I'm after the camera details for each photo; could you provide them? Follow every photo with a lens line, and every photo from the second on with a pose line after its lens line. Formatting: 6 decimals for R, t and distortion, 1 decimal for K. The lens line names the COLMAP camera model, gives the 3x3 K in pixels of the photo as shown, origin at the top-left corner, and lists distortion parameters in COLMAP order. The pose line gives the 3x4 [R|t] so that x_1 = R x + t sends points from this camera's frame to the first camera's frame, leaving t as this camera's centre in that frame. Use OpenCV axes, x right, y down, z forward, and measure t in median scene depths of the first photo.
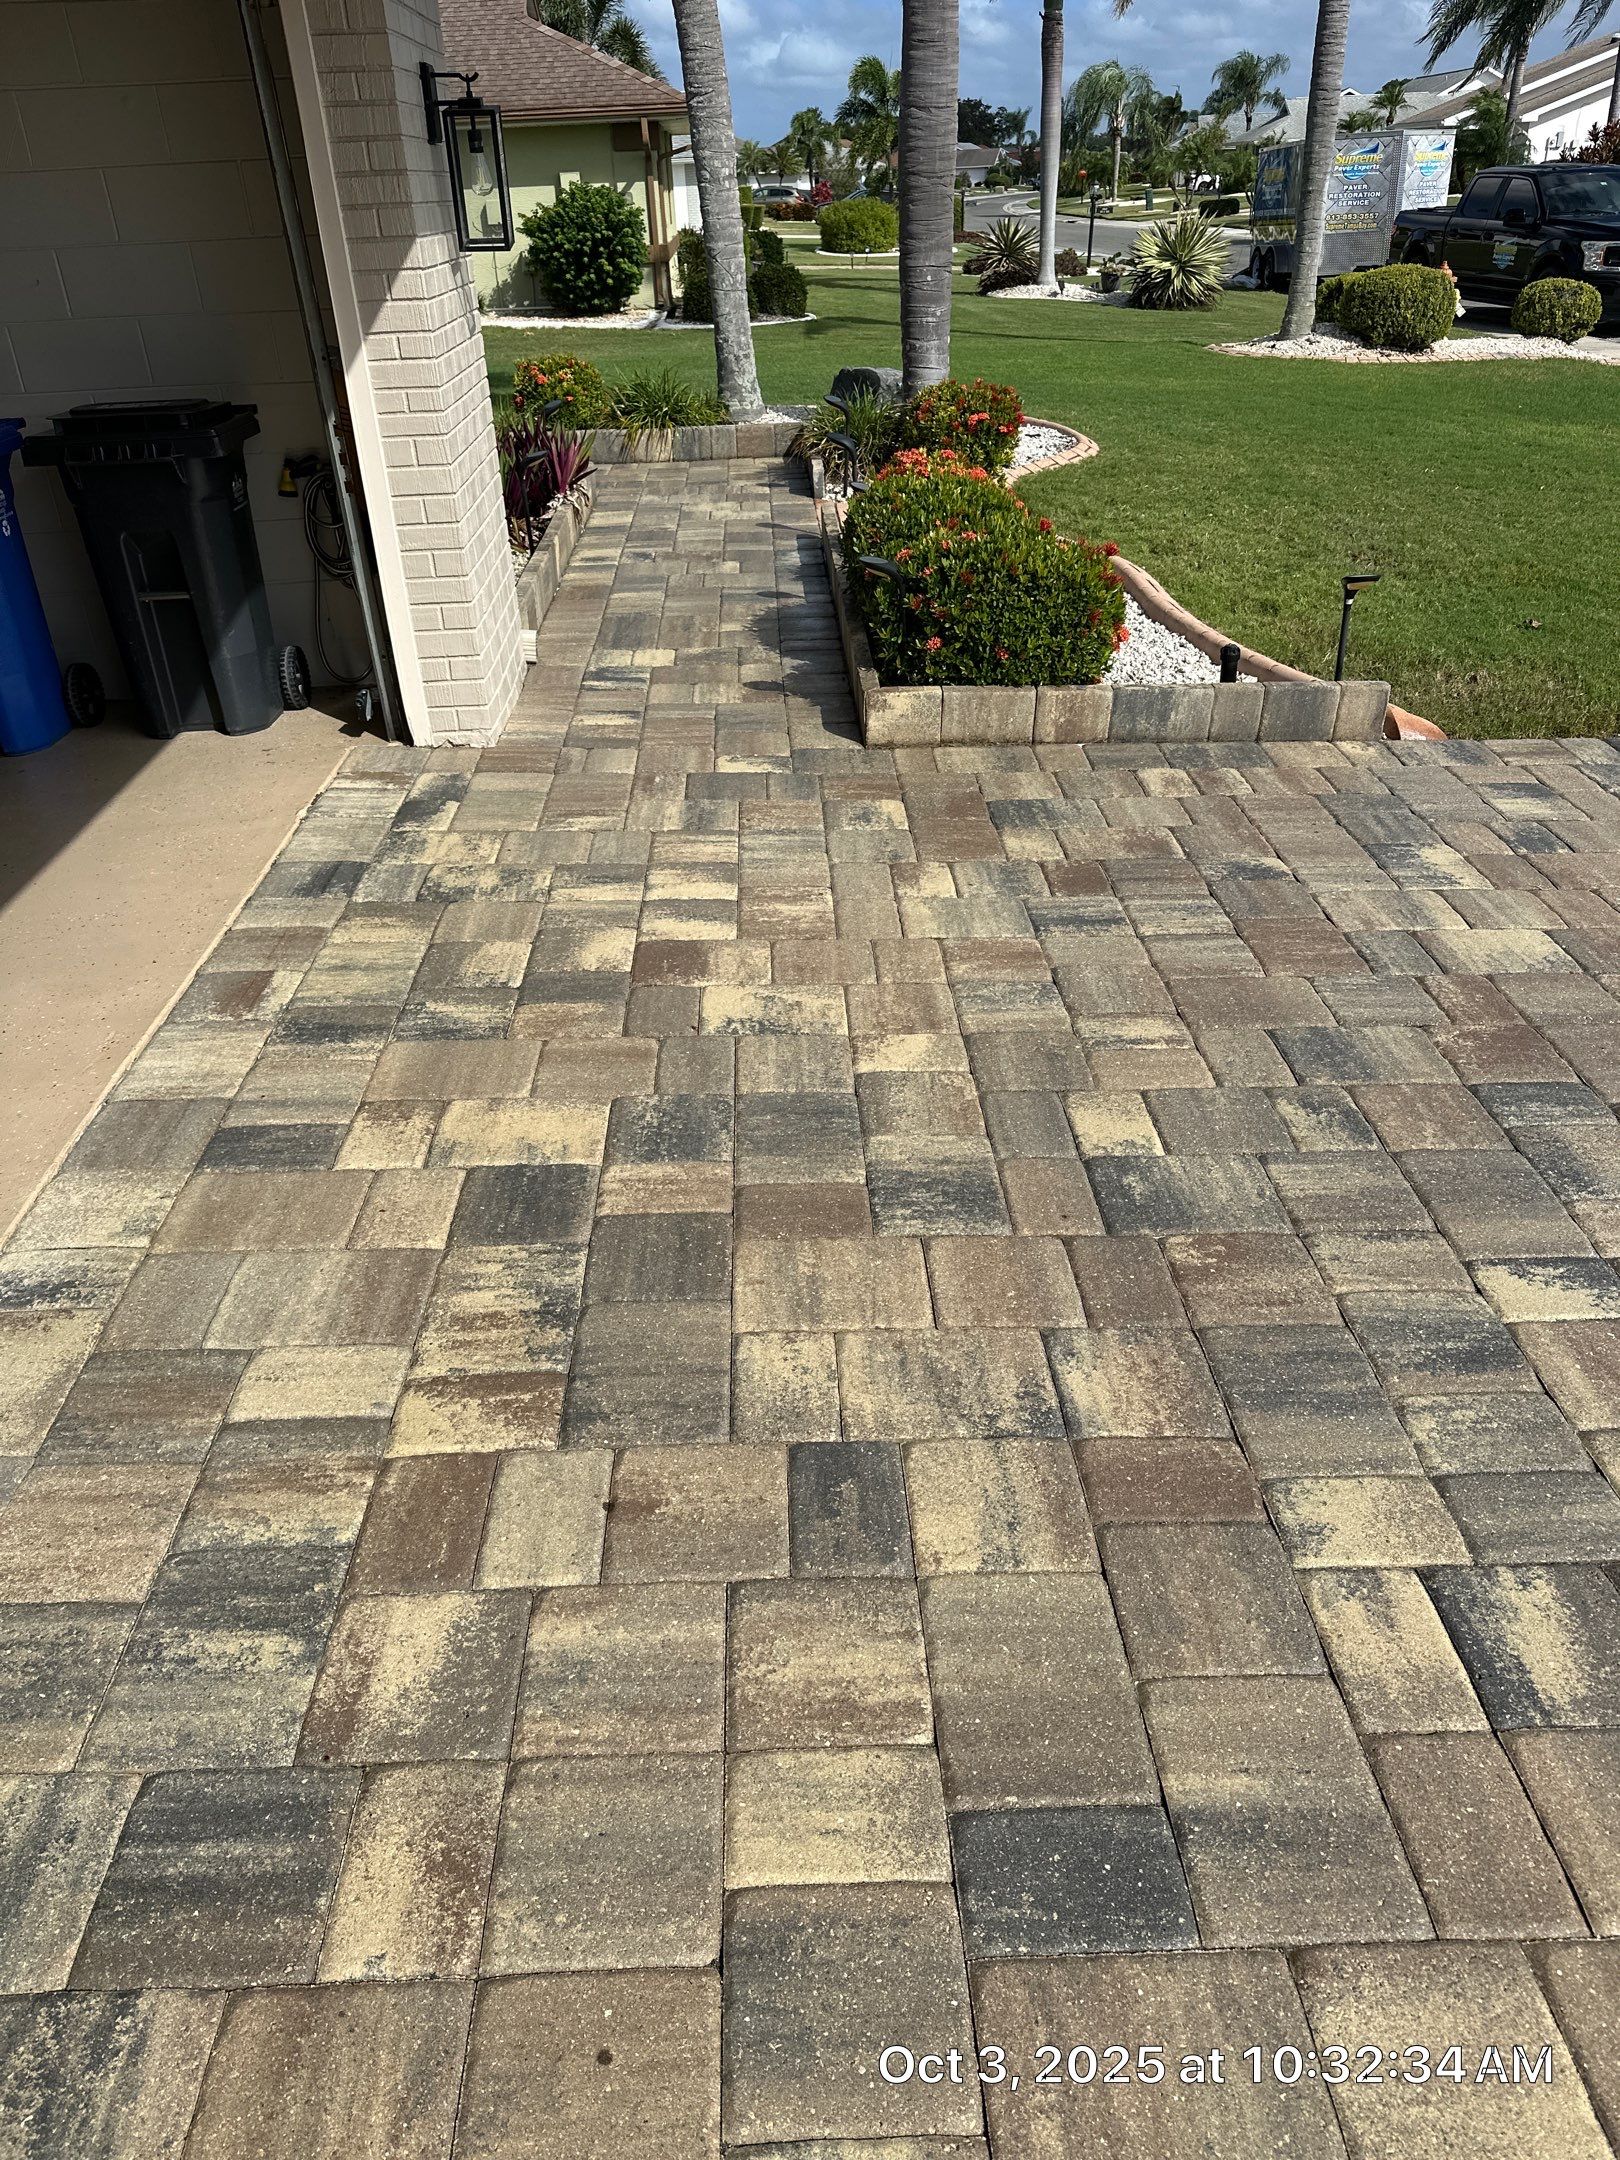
lens RADIAL K [[1532.7, 0, 790.3], [0, 1532.7, 1081.6], [0, 0, 1]] dist [0.076443, -0.092884]
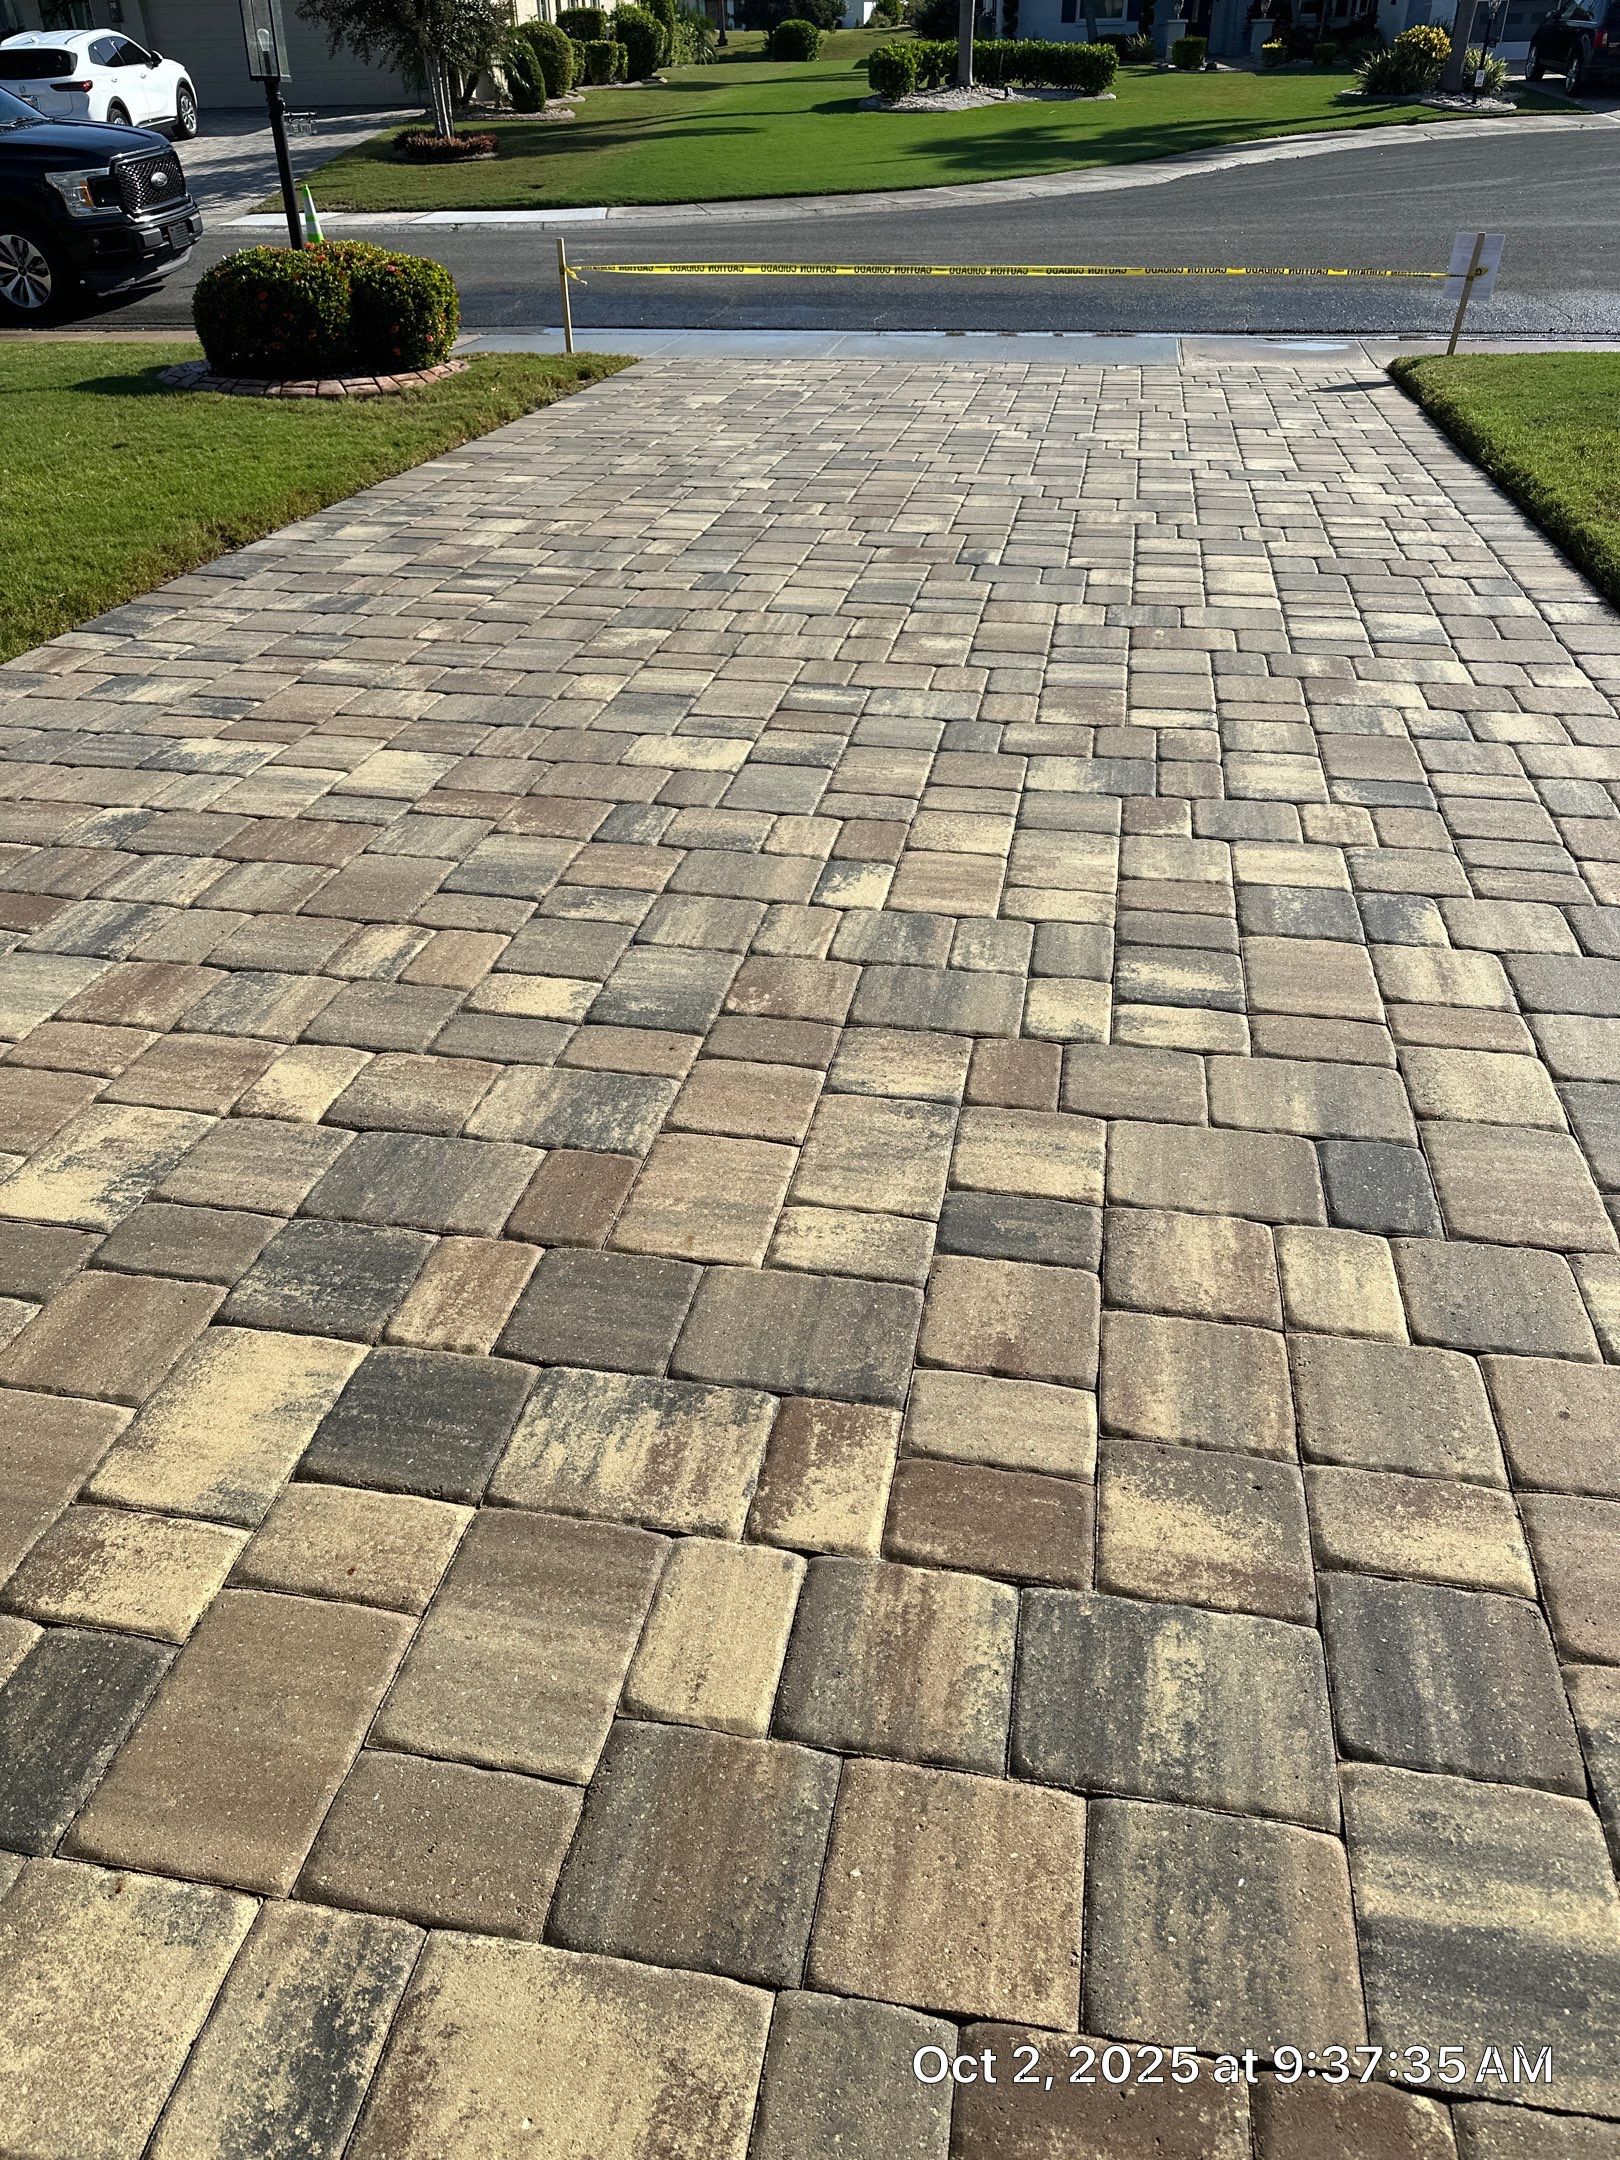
lens RADIAL K [[1532.7, 0, 824.2], [0, 1532.7, 1037.9], [0, 0, 1]] dist [0.076443, -0.092884]
pose [[0.208266, -0.502348, 0.839209, -0.428545], [0.493812, 0.794642, 0.353121, -0.149210], [-0.844260, 0.340869, 0.413562, 0.306629]]
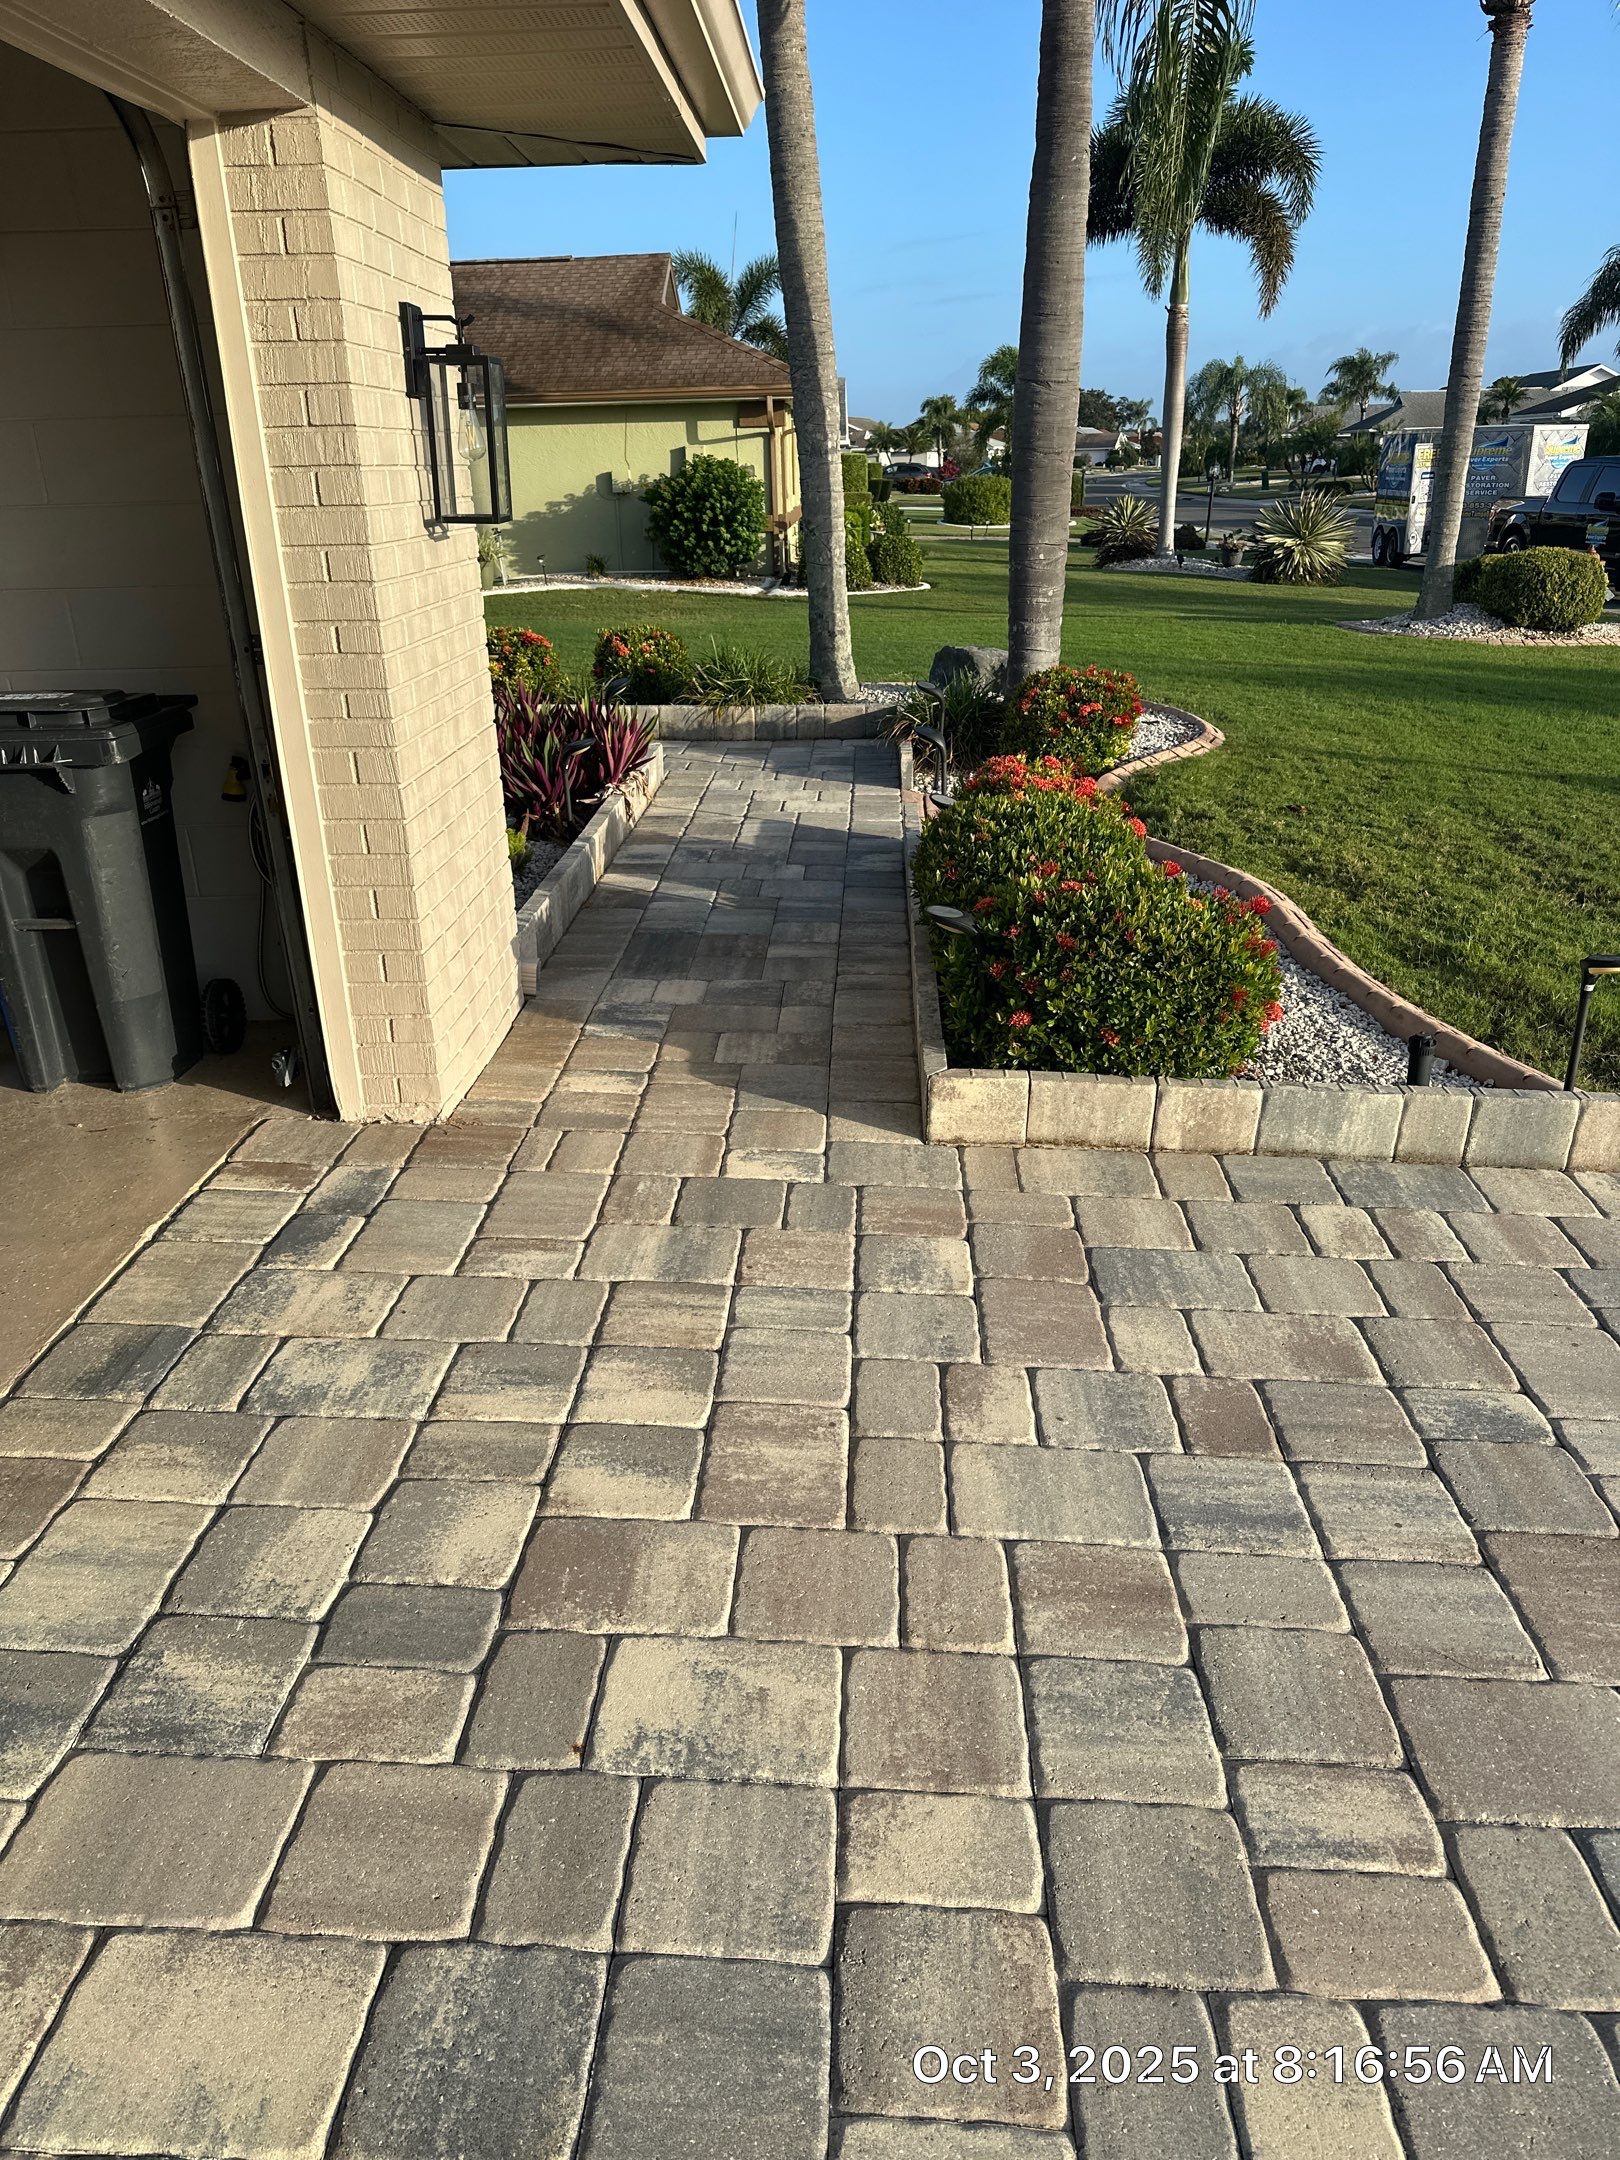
lens RADIAL K [[1532.7, 0, 787.7], [0, 1532.7, 1086.2], [0, 0, 1]] dist [0.076443, -0.092884]
pose [[0.996674, 0.044062, -0.068557, 0.037353], [-0.053181, 0.989079, -0.137455, -0.164863], [0.061752, 0.140644, 0.988133, 0.294257]]
